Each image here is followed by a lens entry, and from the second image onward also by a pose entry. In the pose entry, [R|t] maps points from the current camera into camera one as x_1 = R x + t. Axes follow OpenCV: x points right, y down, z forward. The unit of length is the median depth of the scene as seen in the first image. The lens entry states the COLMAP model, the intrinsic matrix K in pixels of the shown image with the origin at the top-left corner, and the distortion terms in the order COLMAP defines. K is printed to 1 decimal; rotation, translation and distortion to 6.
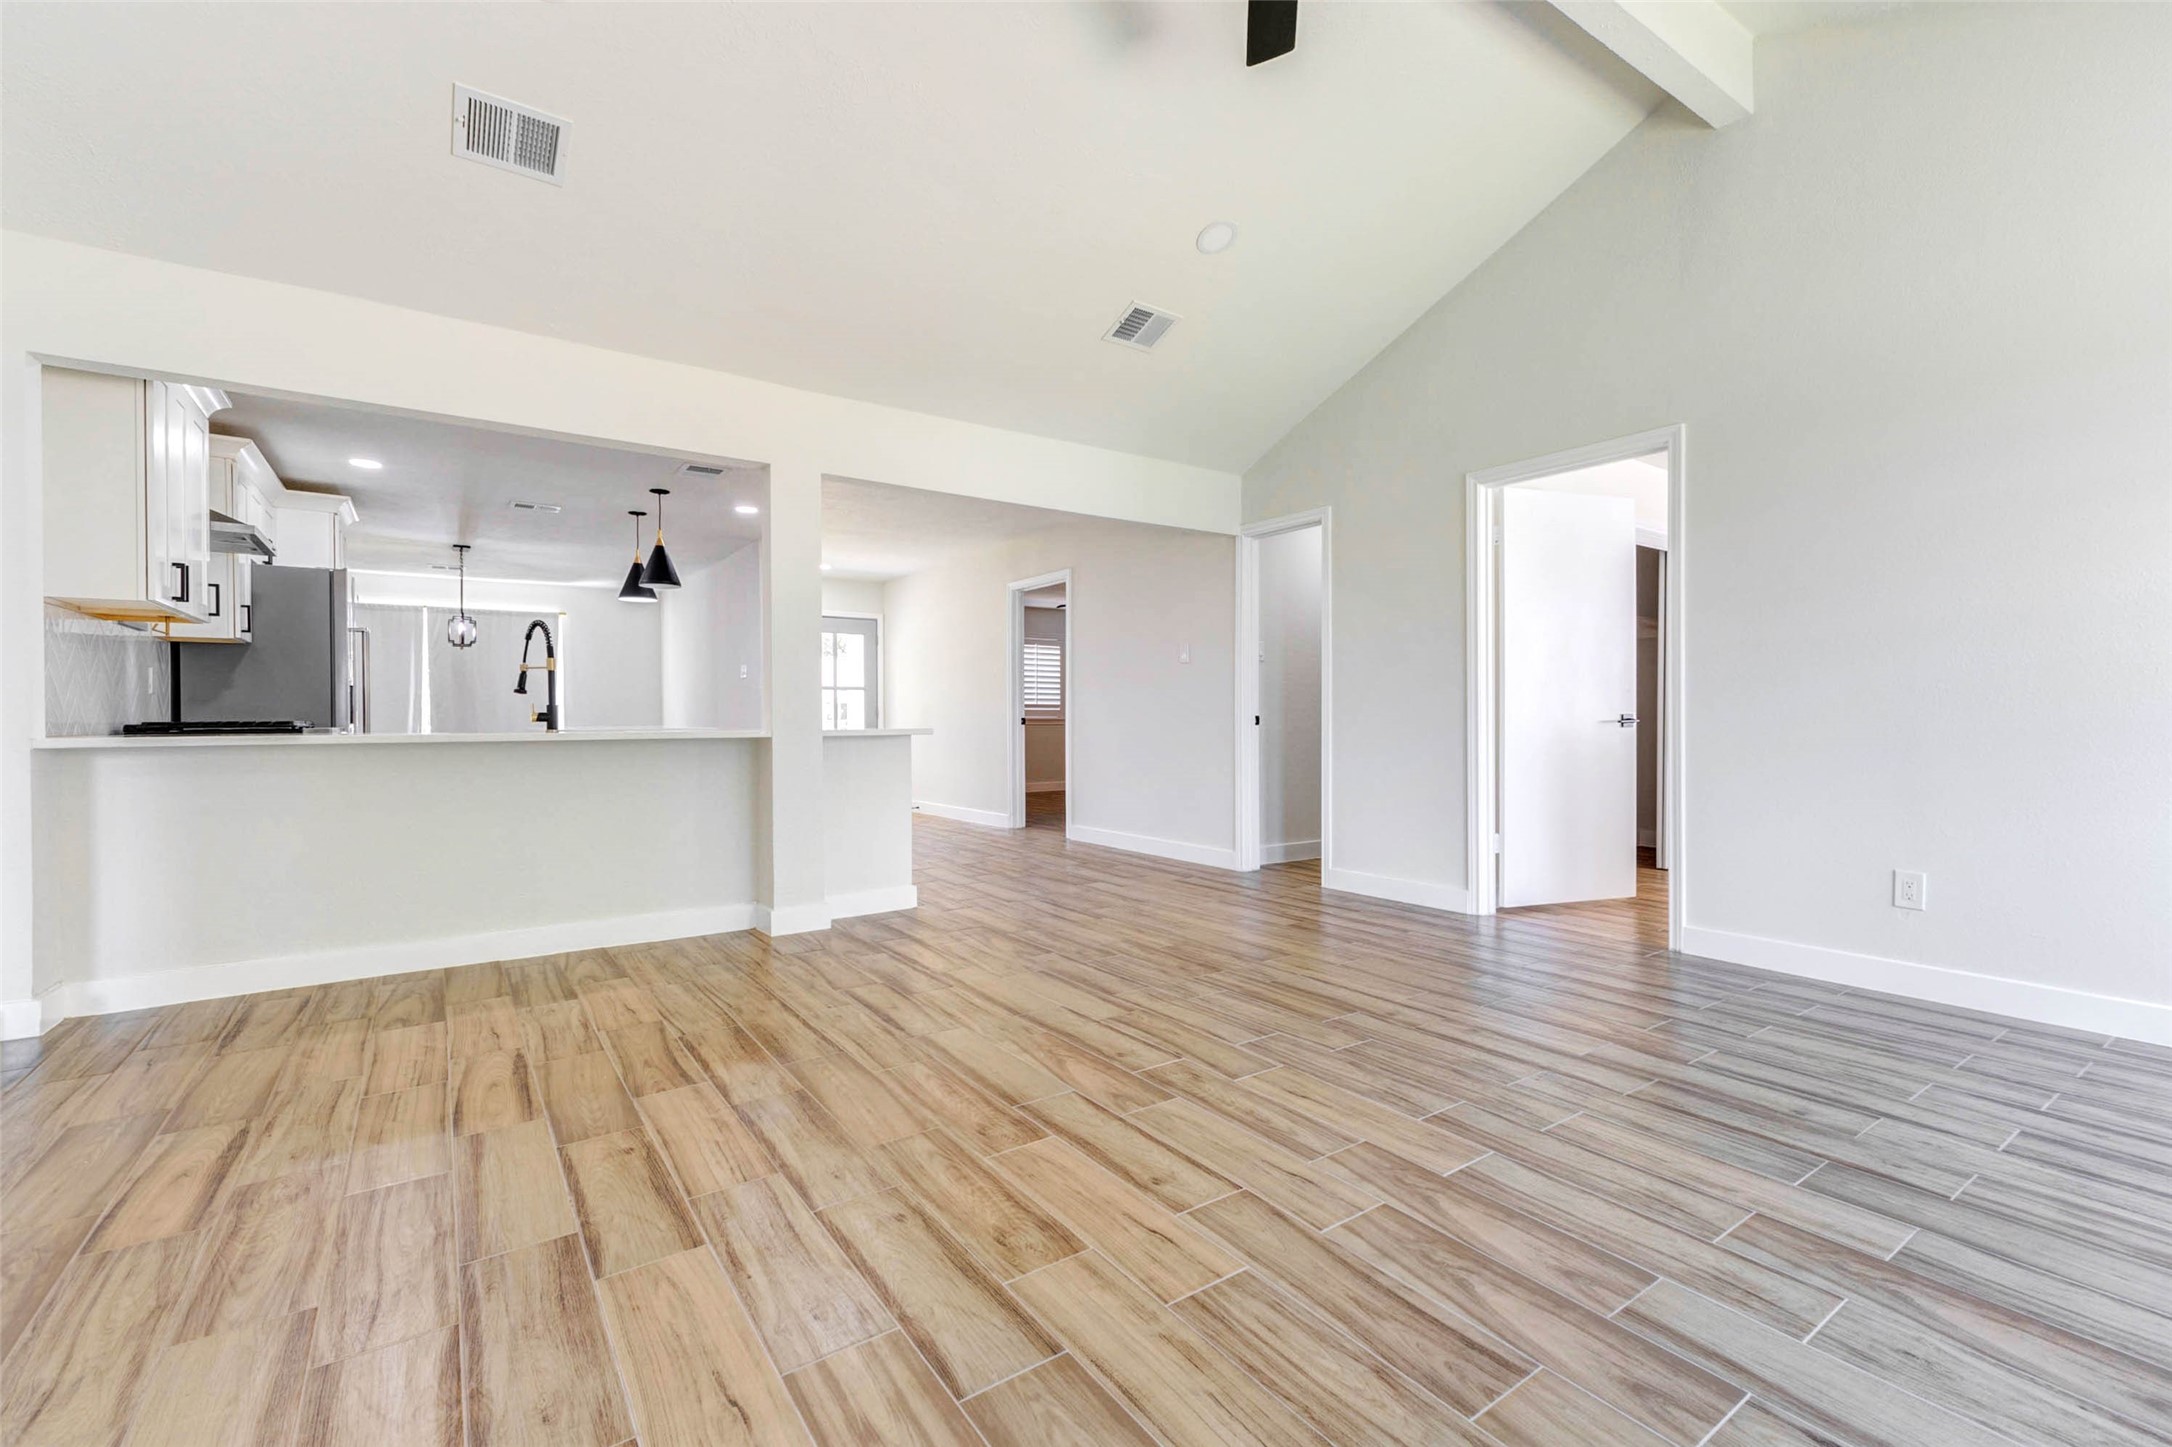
lens RADIAL K [[944.5, 0, 1083.7], [0, 944.5, 723.2], [0, 0, 1]] dist [-0.000057, -0.000064]
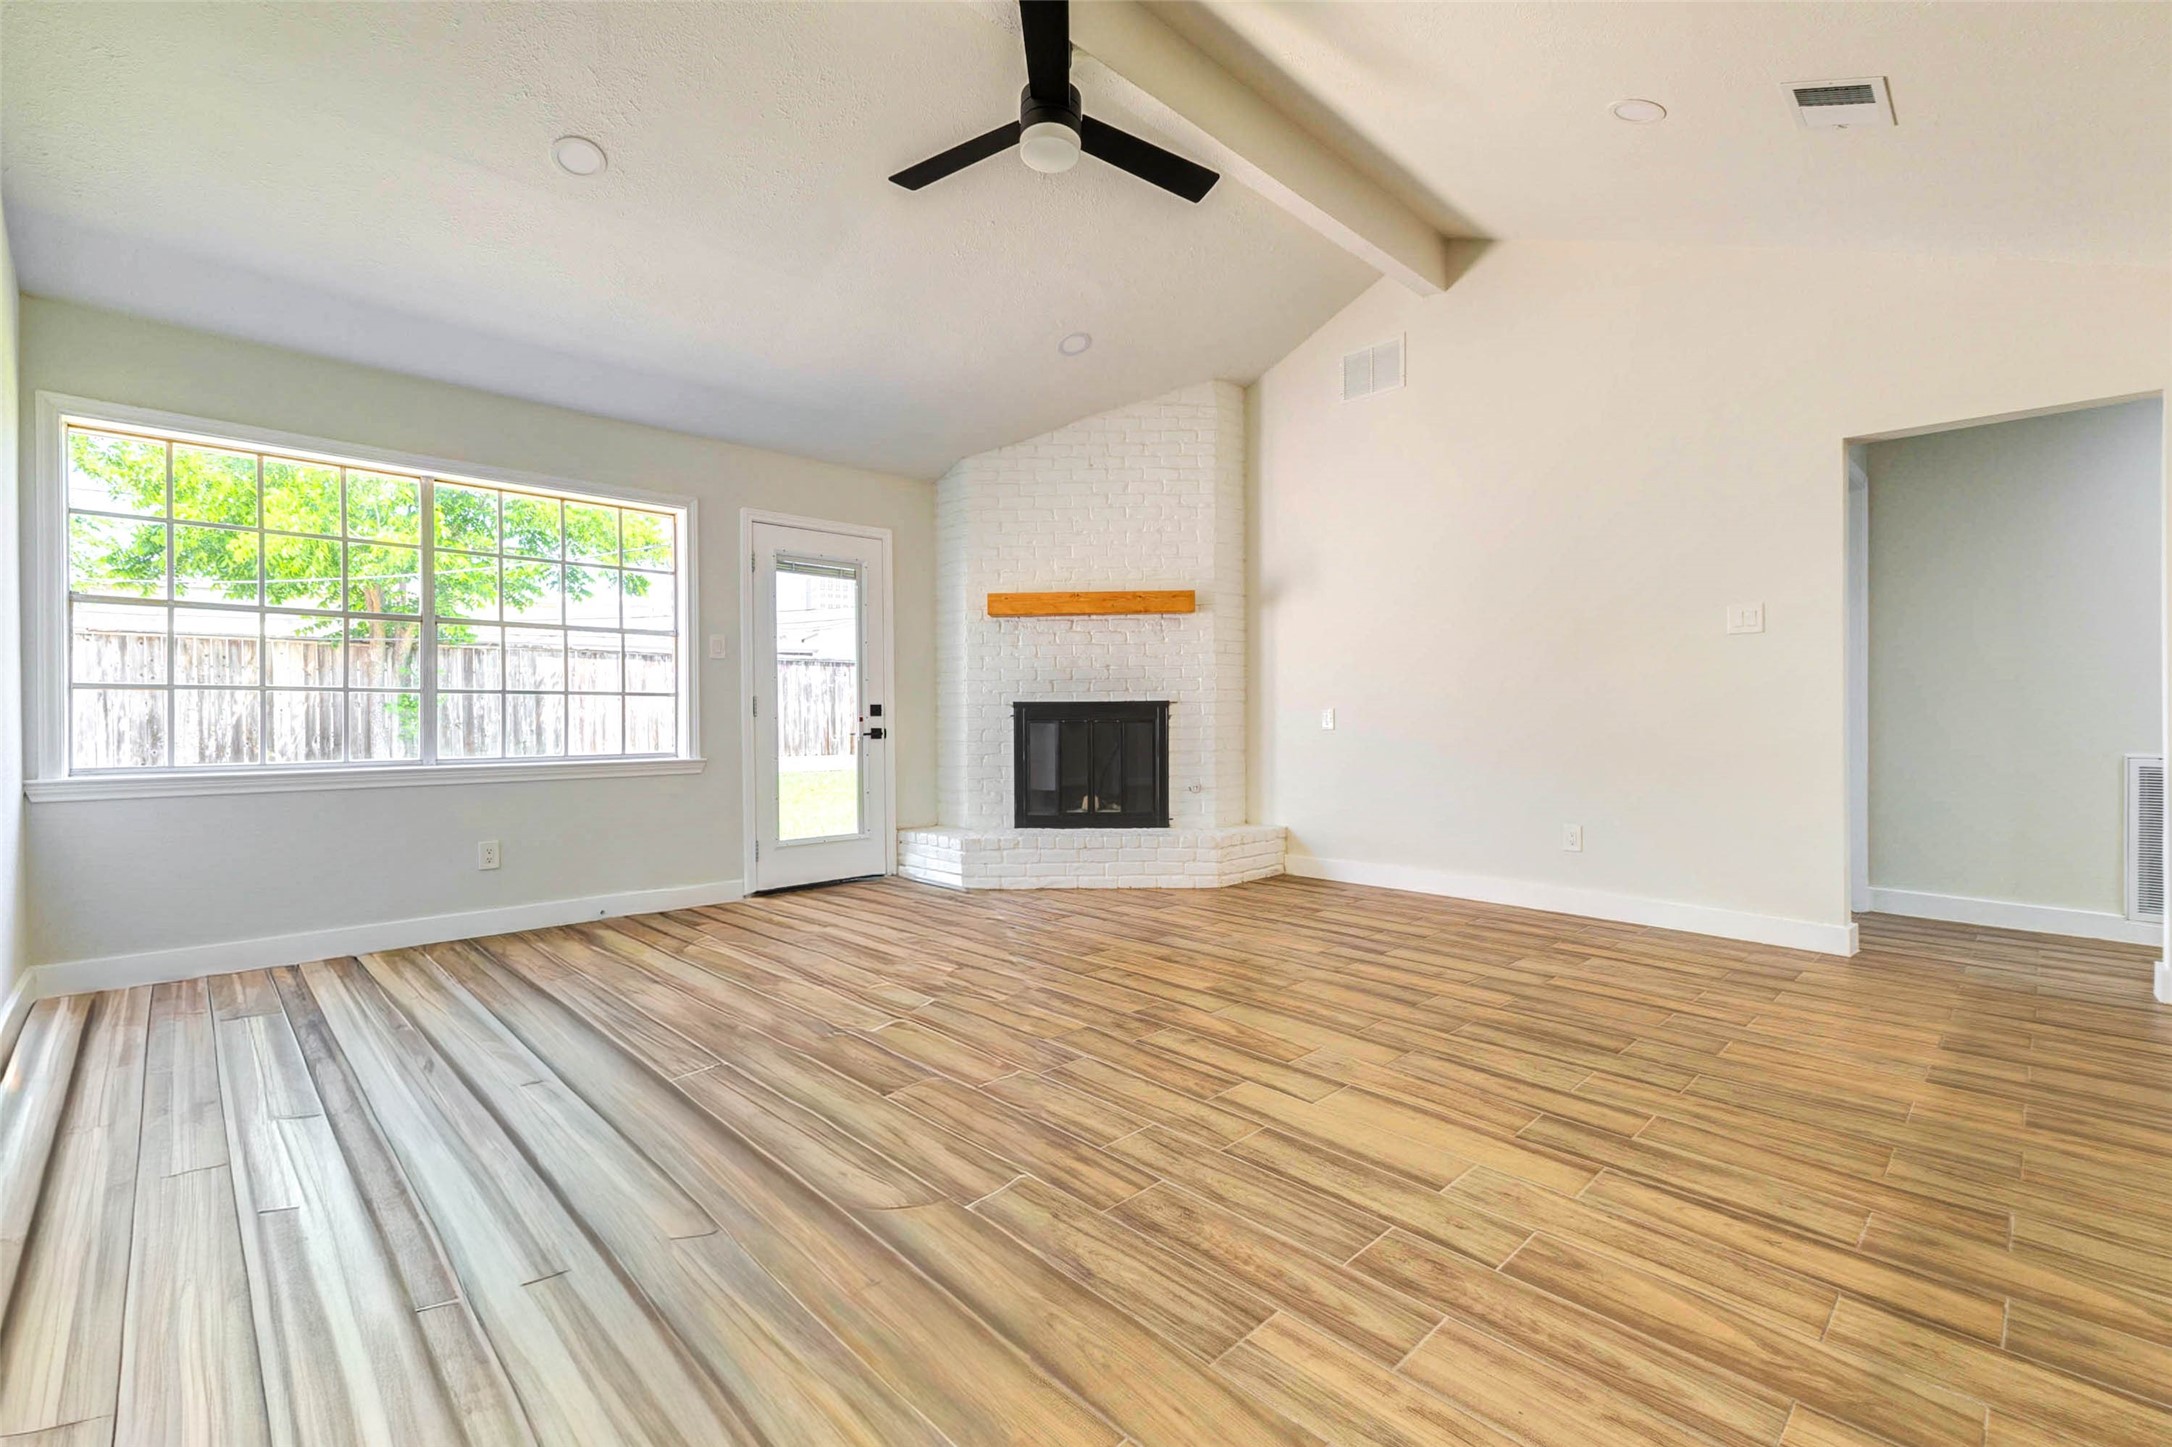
lens RADIAL K [[944.5, 0, 1091.9], [0, 944.5, 716.6], [0, 0, 1]] dist [-0.000057, -0.000064]
pose [[-0.986098, 0.009631, -0.165883, 0.319951], [0.008251, 0.999925, 0.009004, -0.025129], [0.165958, 0.007510, -0.986104, 1.995854]]
